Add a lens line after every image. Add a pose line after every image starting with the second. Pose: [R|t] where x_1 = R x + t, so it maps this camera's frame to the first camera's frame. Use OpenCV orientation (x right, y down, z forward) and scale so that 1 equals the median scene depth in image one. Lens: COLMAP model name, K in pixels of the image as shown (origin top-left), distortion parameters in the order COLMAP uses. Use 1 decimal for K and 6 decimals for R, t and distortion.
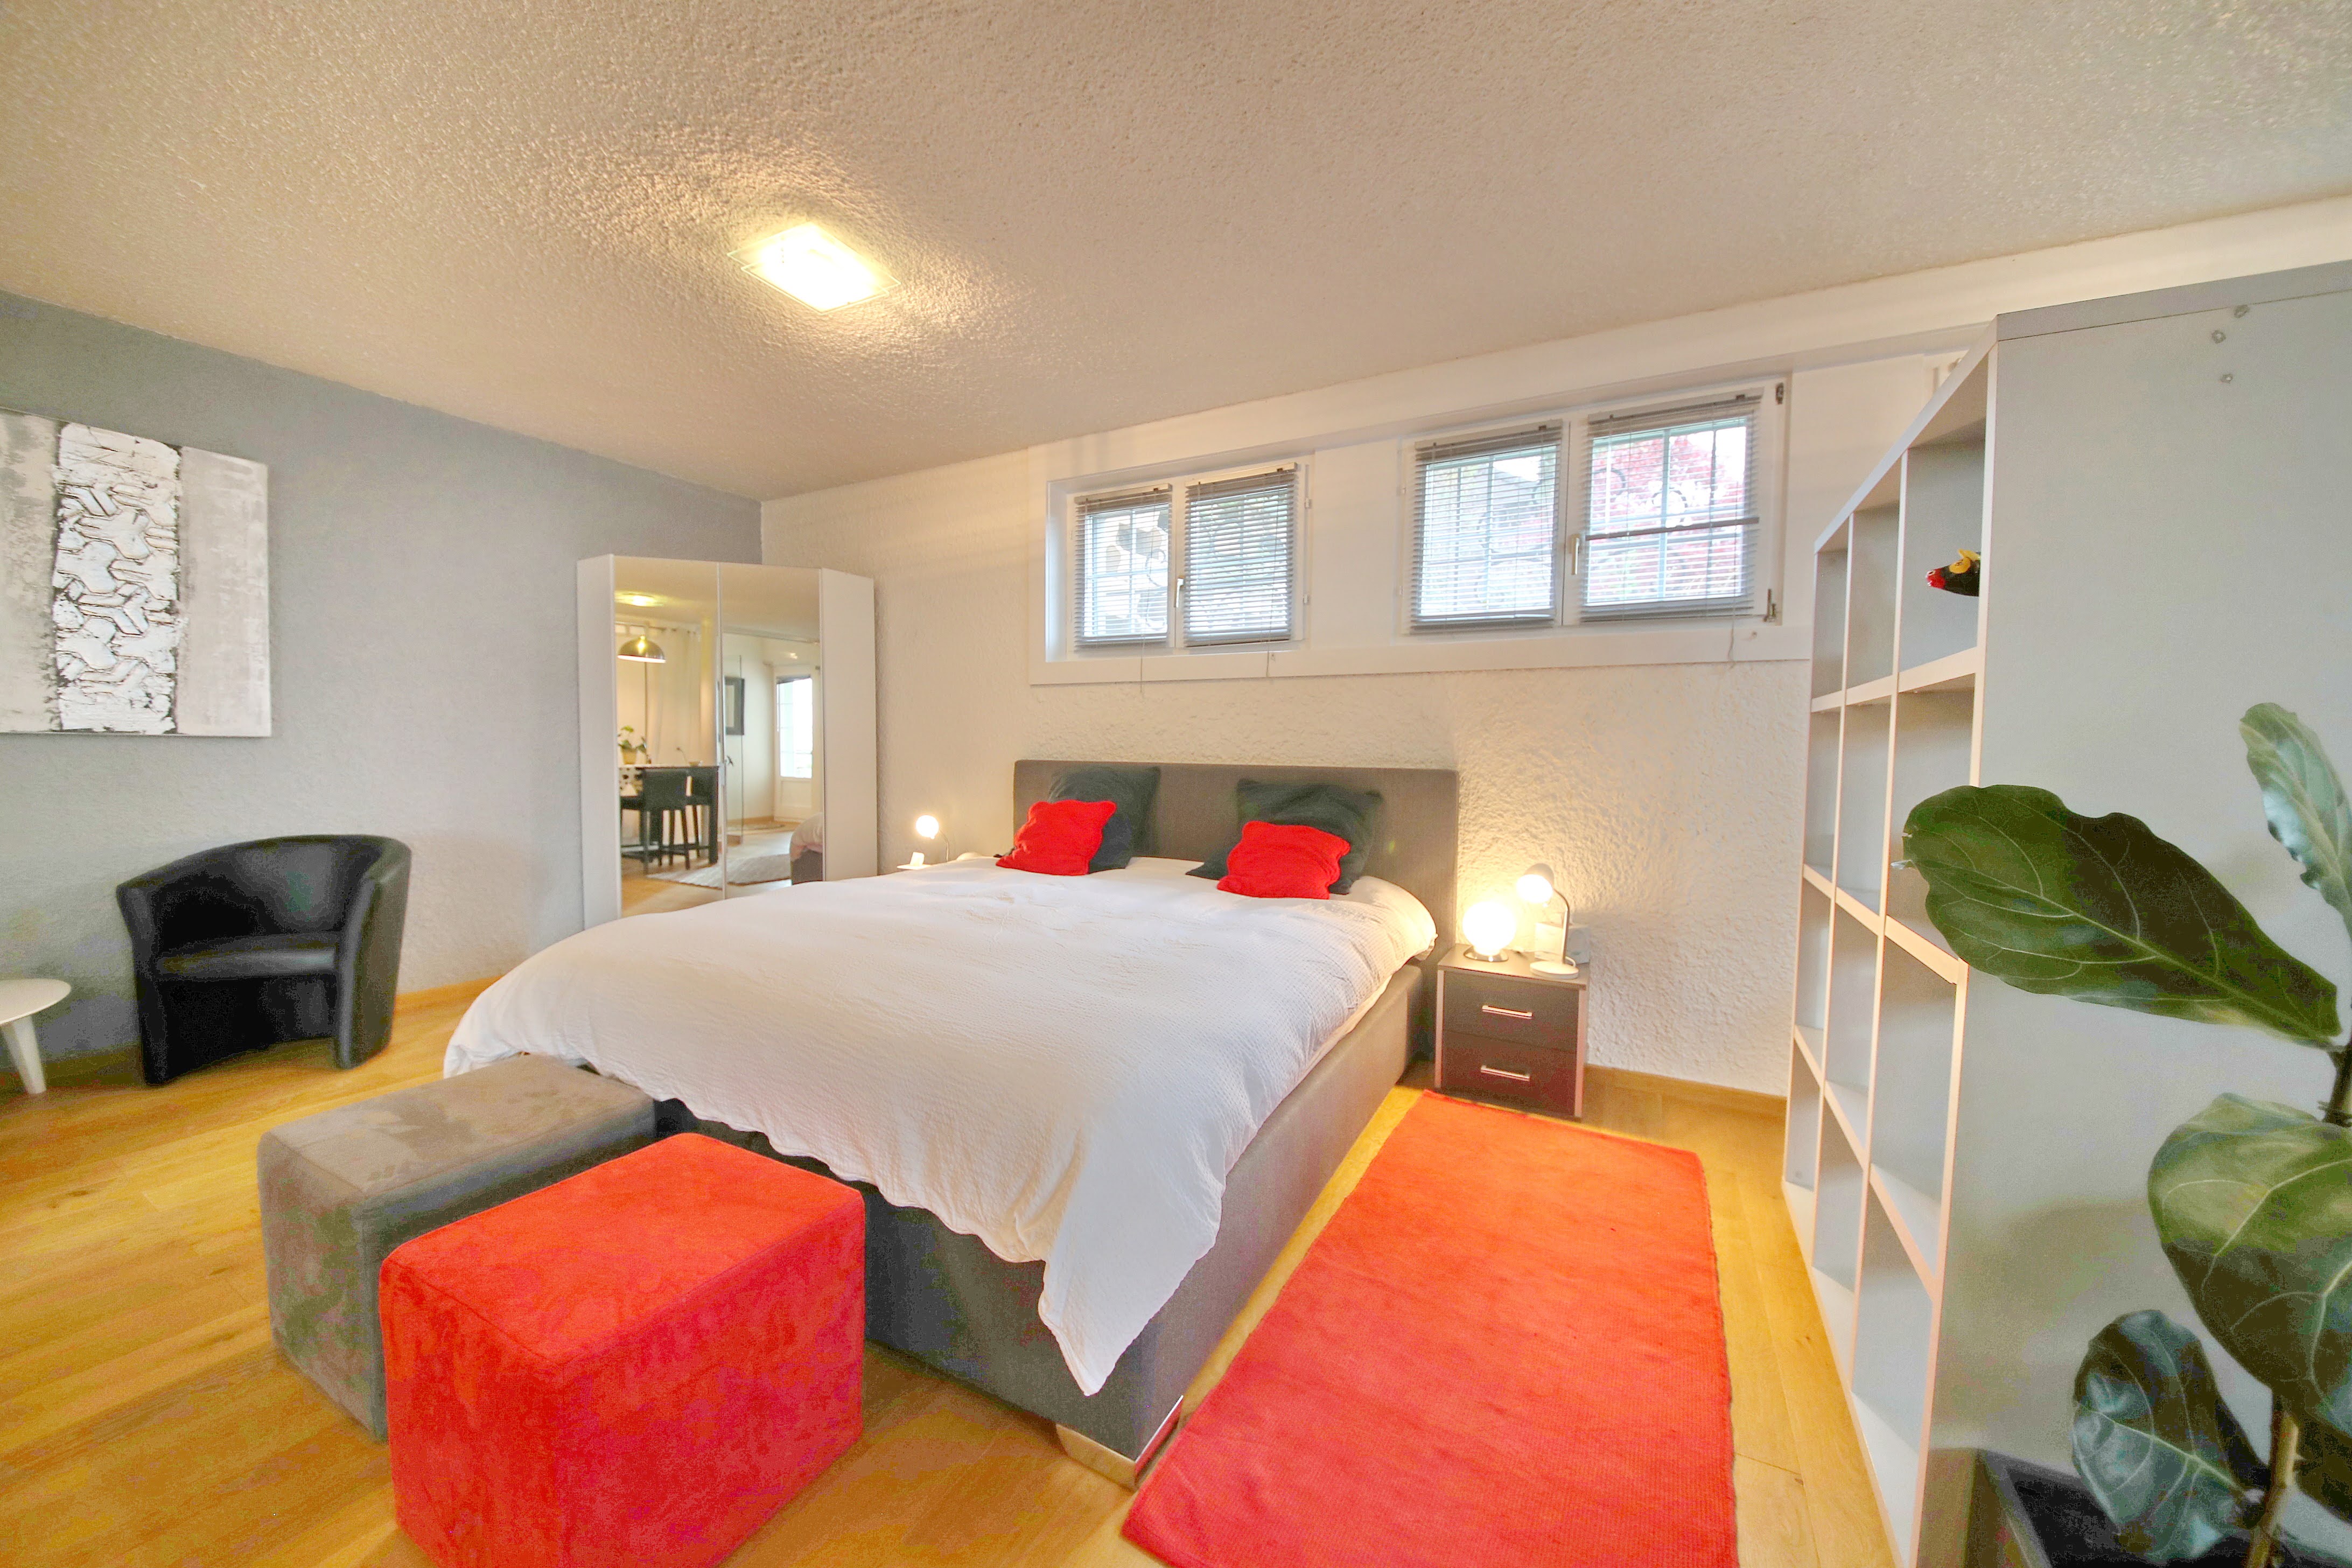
lens RADIAL K [[839.2, 0, 1176.2], [0, 839.2, 785.9], [0, 0, 1]] dist [-0.001300, -0.005606]
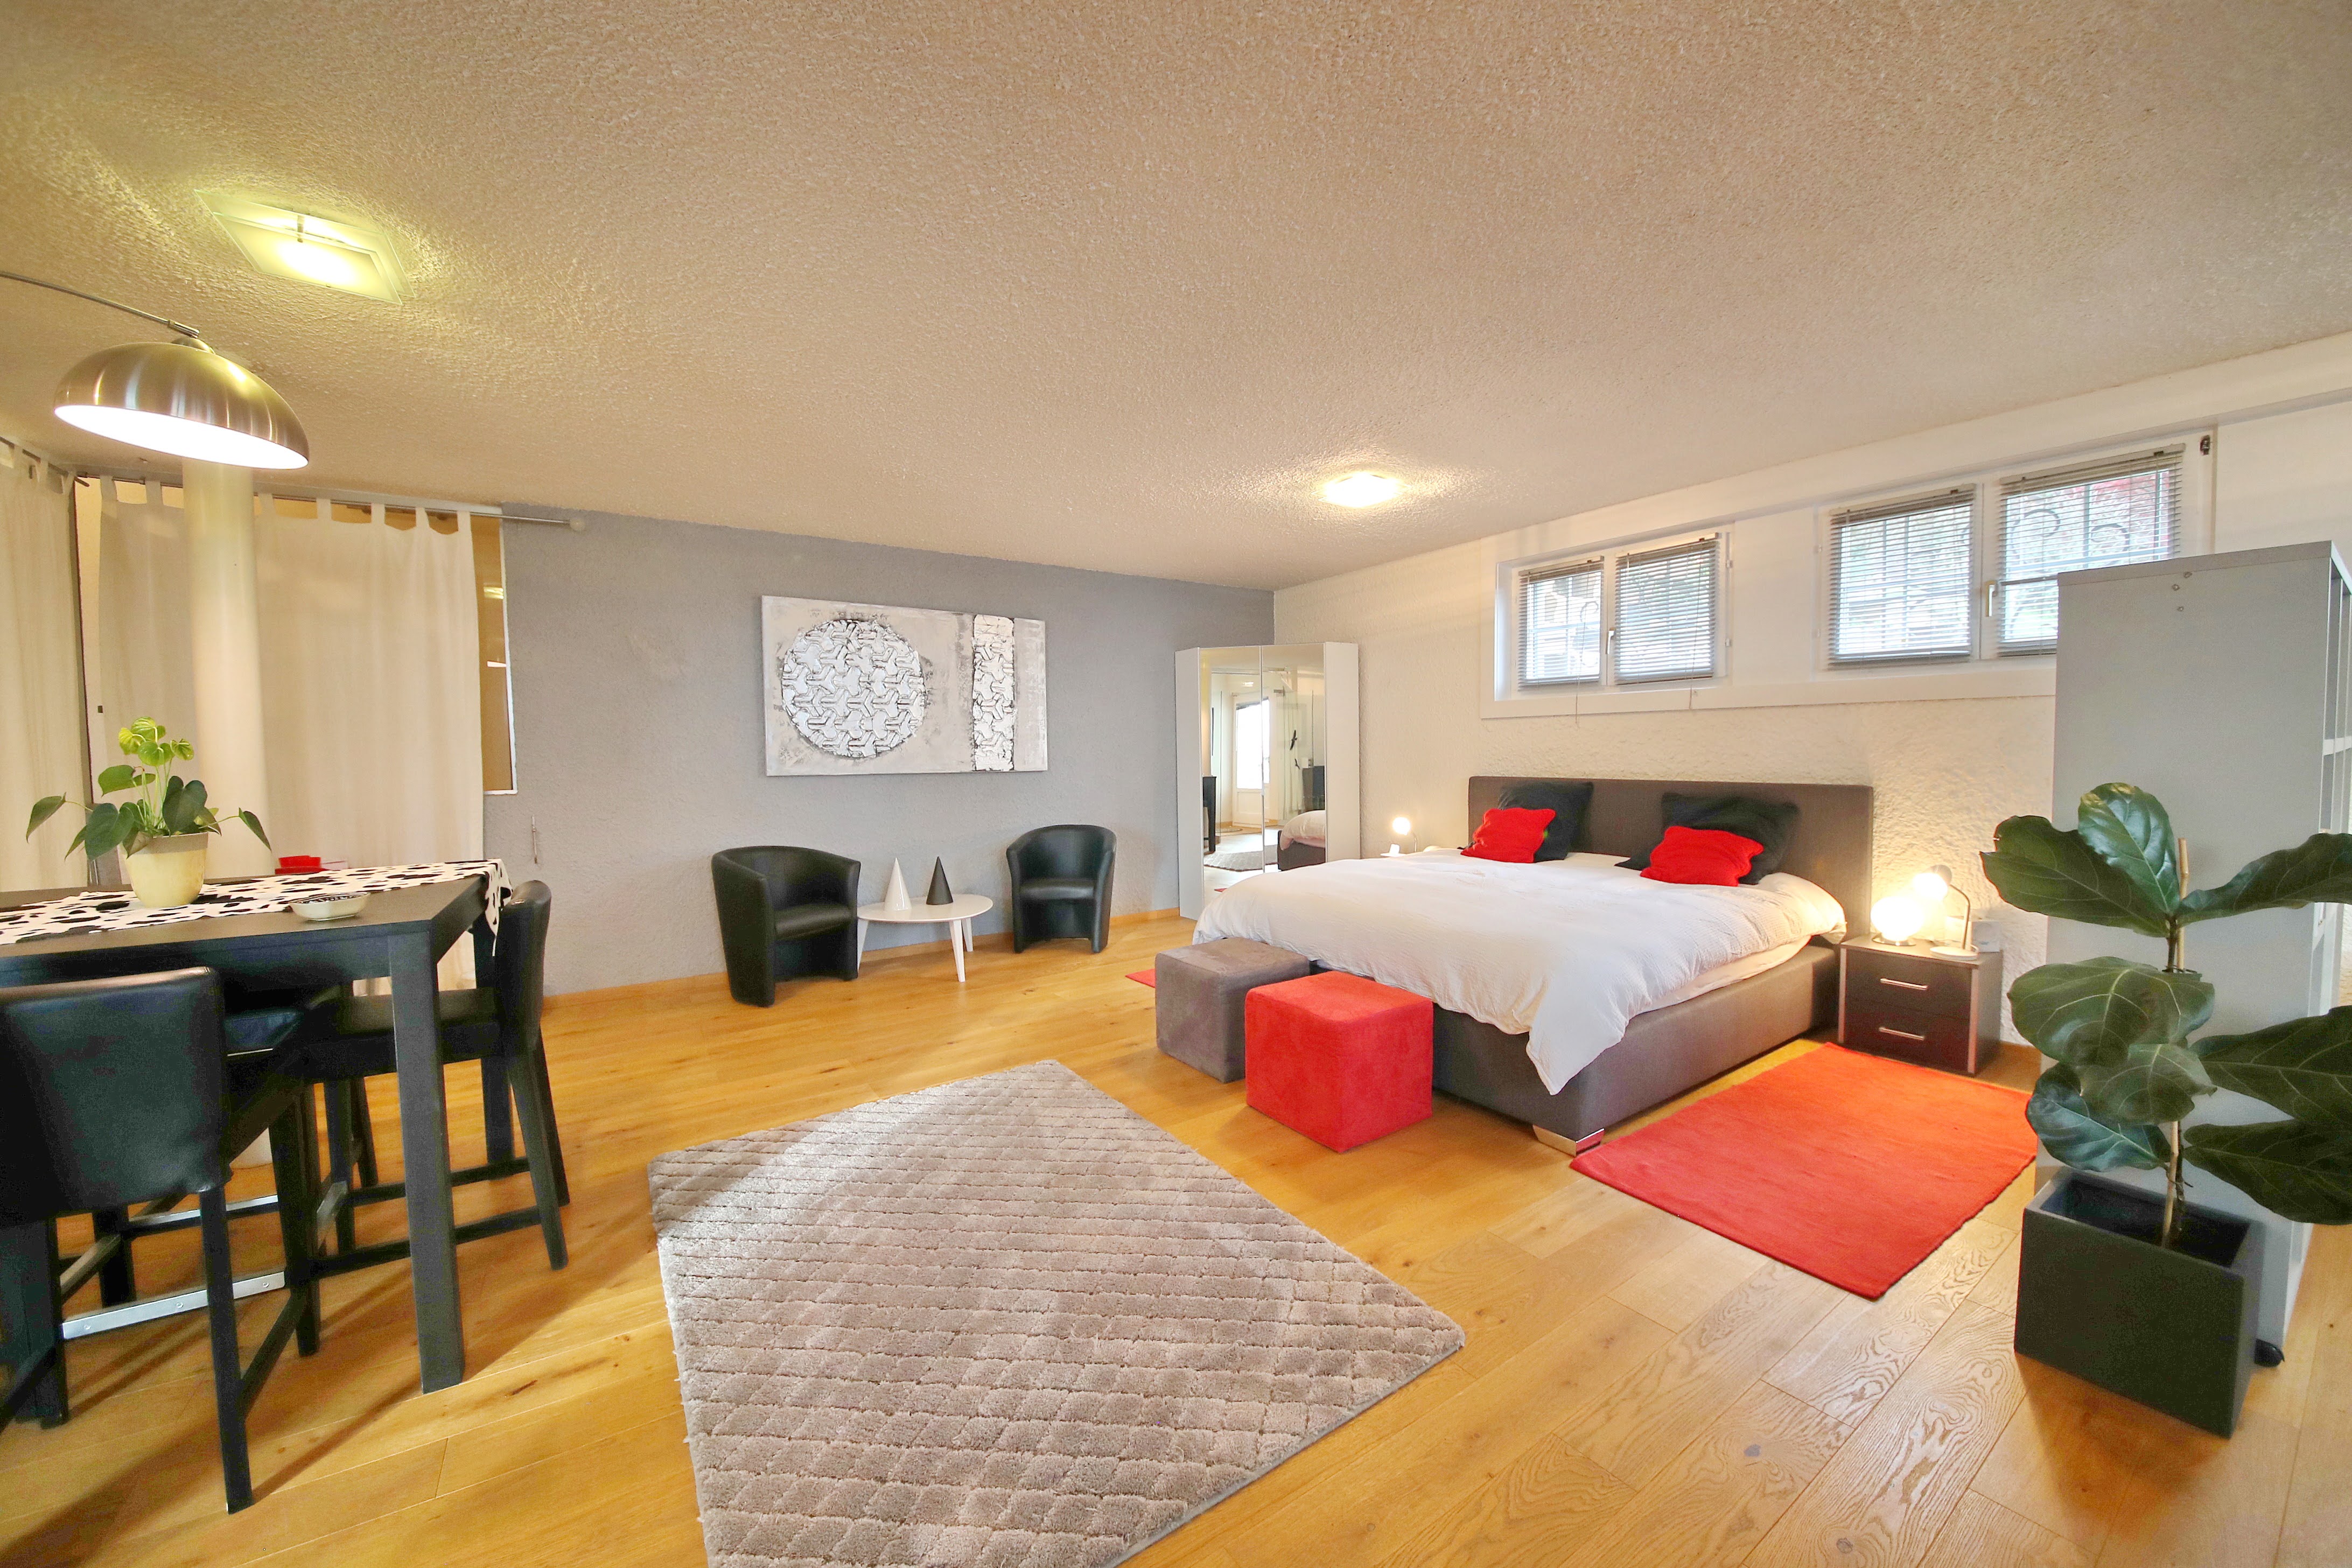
lens RADIAL K [[846.8, 0, 1178.4], [0, 846.8, 788.2], [0, 0, 1]] dist [0.025559, -0.027257]
pose [[0.886948, -0.003791, -0.461853, 0.022706], [0.005273, 0.999984, 0.001919, -0.023797], [0.461838, -0.004138, 0.886954, -0.539840]]
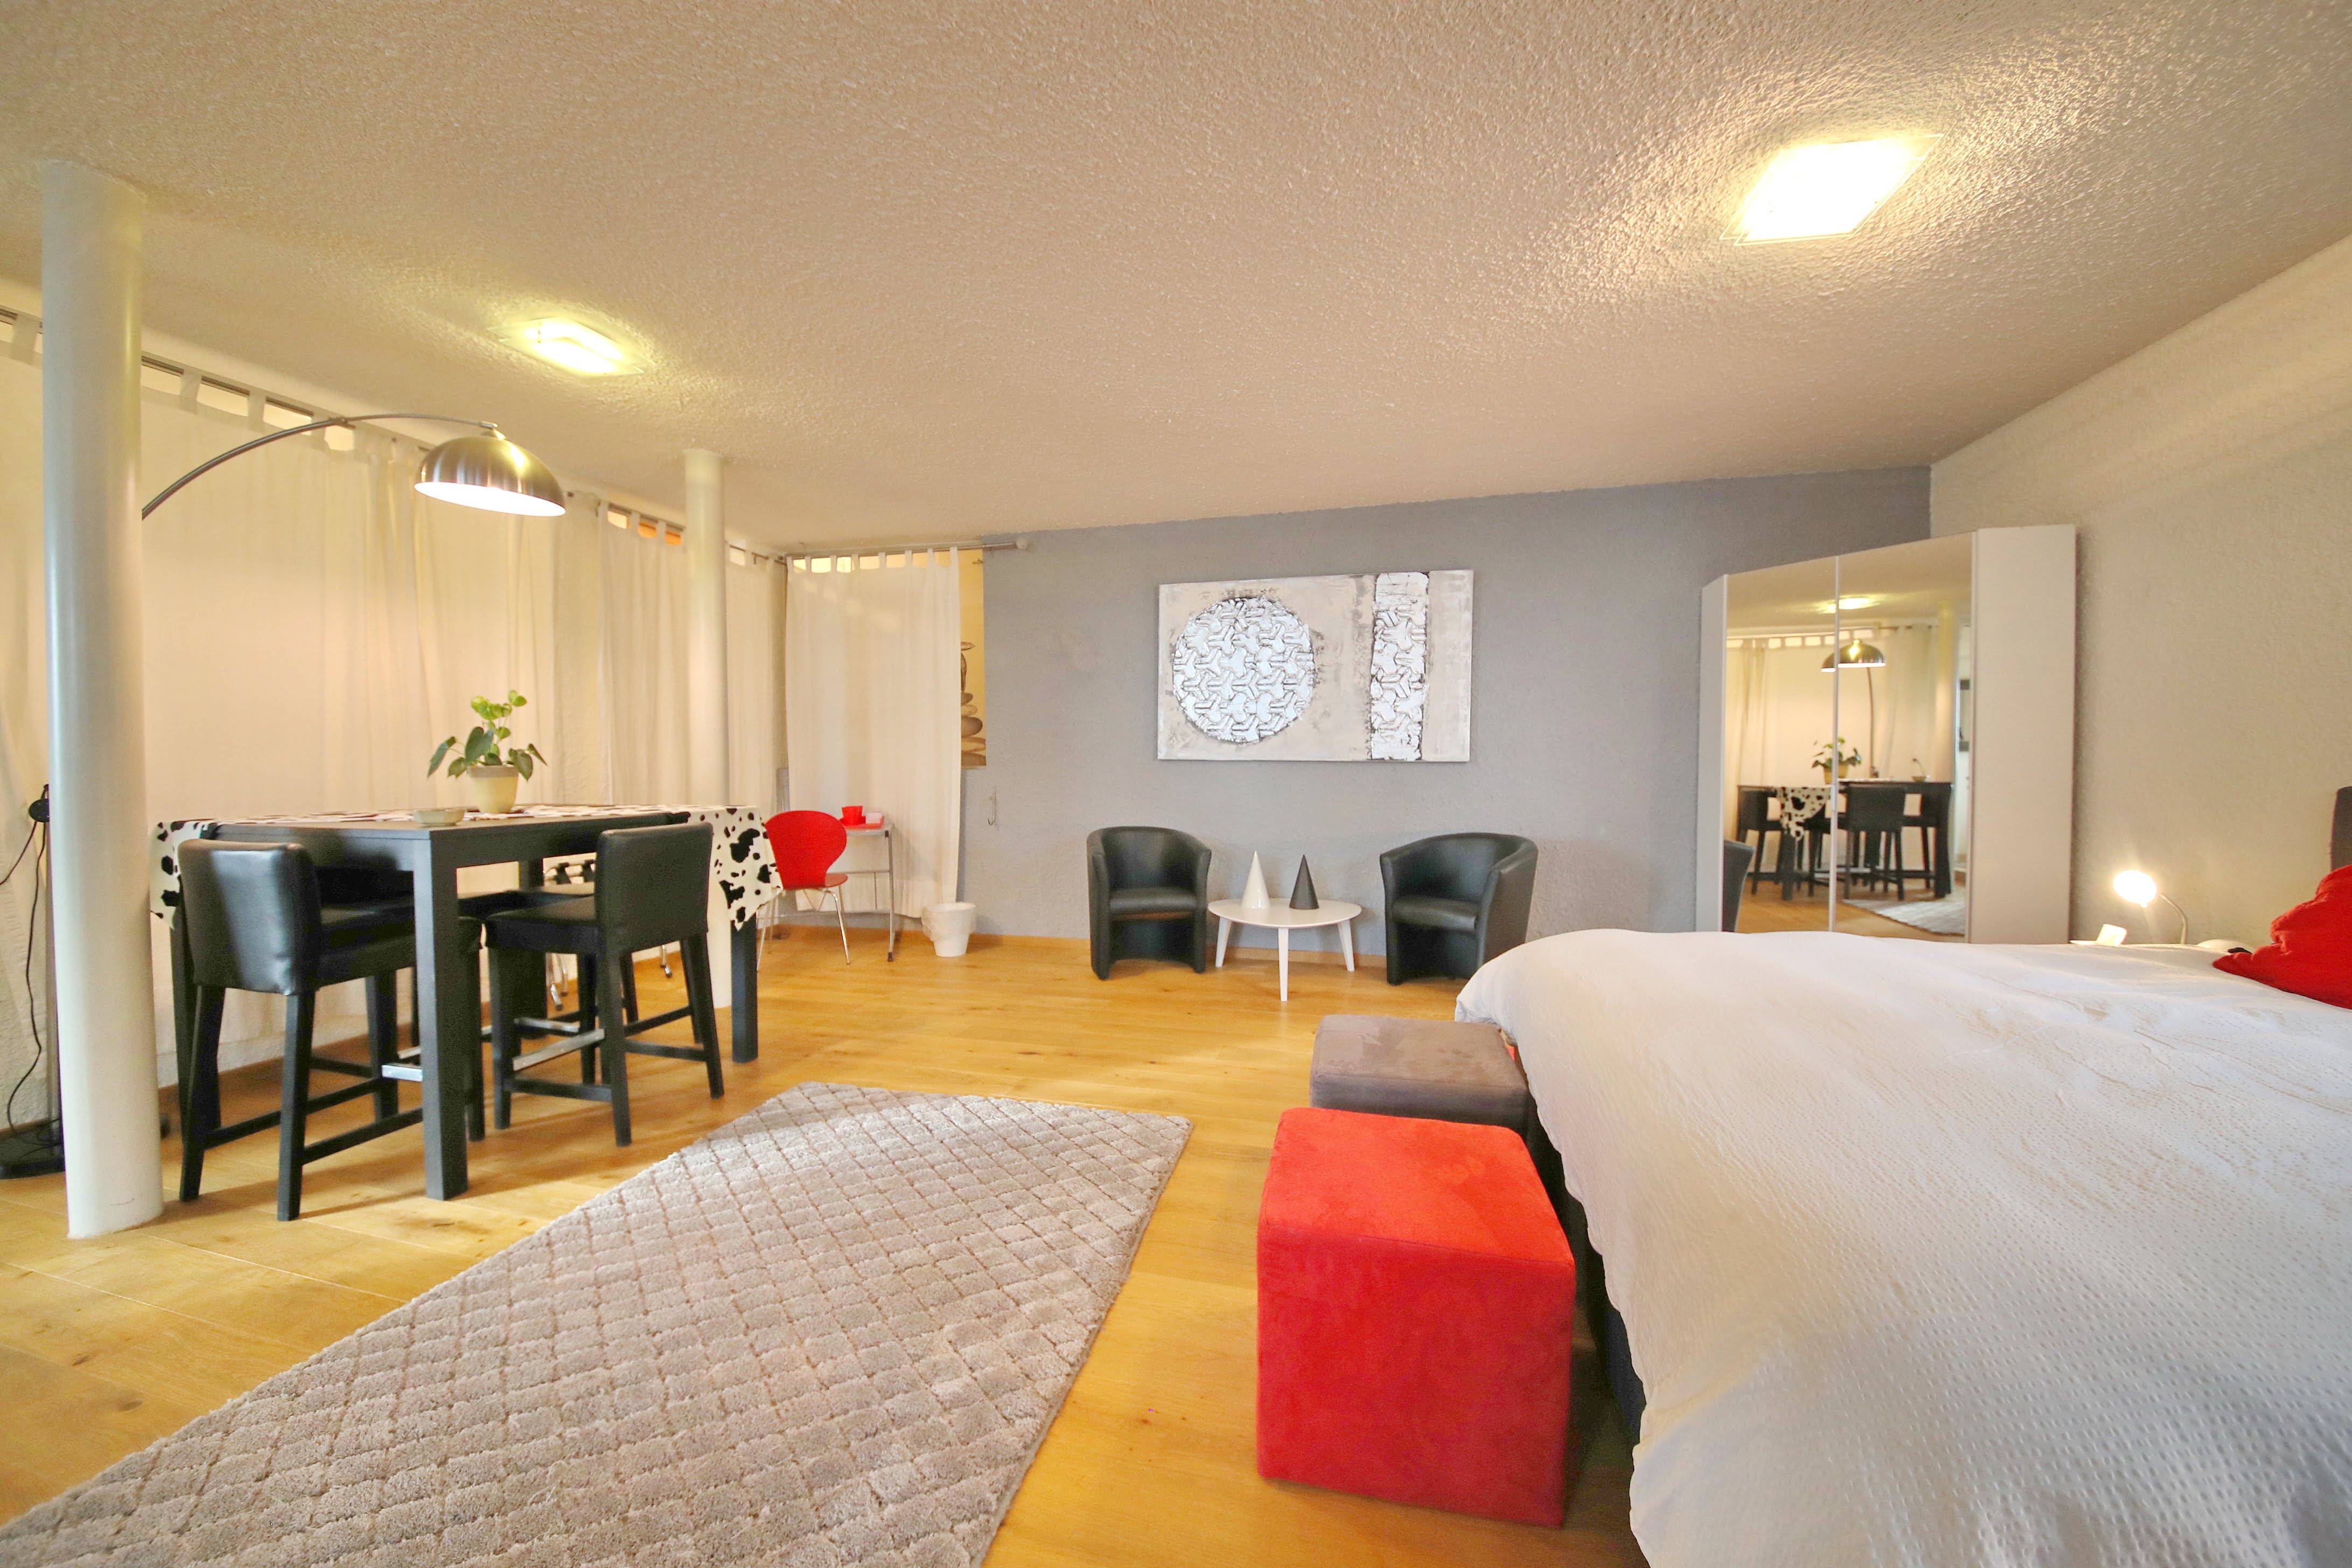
lens RADIAL K [[832.1, 0, 1165.9], [0, 832.1, 788.2], [0, 0, 1]] dist [0.015852, -0.016935]
pose [[0.252982, 0.018000, -0.967304, 0.167603], [-0.038060, 0.999238, 0.008641, -0.006398], [0.966722, 0.034629, 0.253474, 0.148406]]
